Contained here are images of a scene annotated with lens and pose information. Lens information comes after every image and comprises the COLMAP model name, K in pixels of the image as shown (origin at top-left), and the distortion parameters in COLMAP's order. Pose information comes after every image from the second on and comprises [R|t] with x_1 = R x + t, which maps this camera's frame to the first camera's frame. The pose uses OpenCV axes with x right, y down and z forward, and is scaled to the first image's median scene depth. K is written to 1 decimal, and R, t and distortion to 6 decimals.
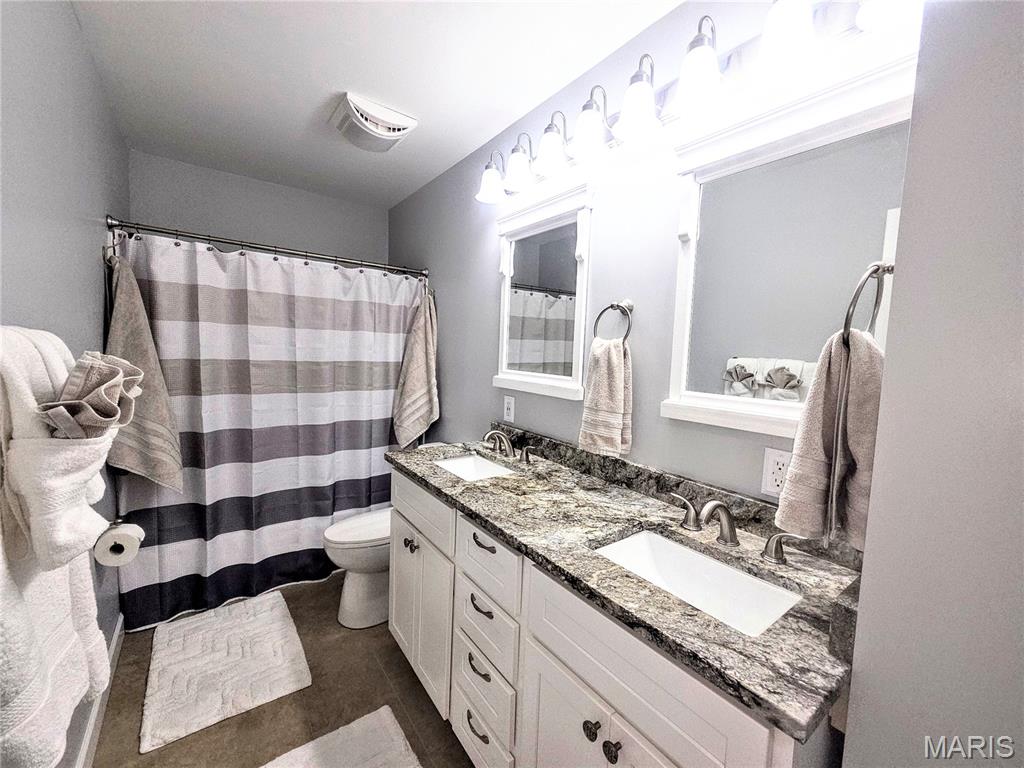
lens RADIAL K [[416.0, 0, 515.4], [0, 416.0, 379.6], [0, 0, 1]] dist [0.003586, -0.000216]
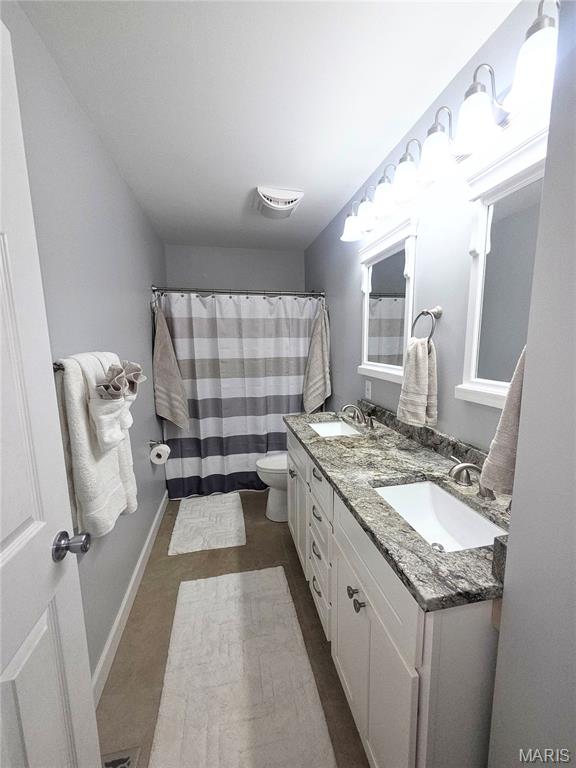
lens RADIAL K [[312.2, 0, 292.3], [0, 312.2, 386.6], [0, 0, 1]] dist [0.005678, 0.000102]
pose [[0.907495, 0.013651, -0.419840, 0.202136], [0.013834, 0.997958, 0.062351, -0.009283], [0.419834, -0.062391, 0.905454, -0.055424]]
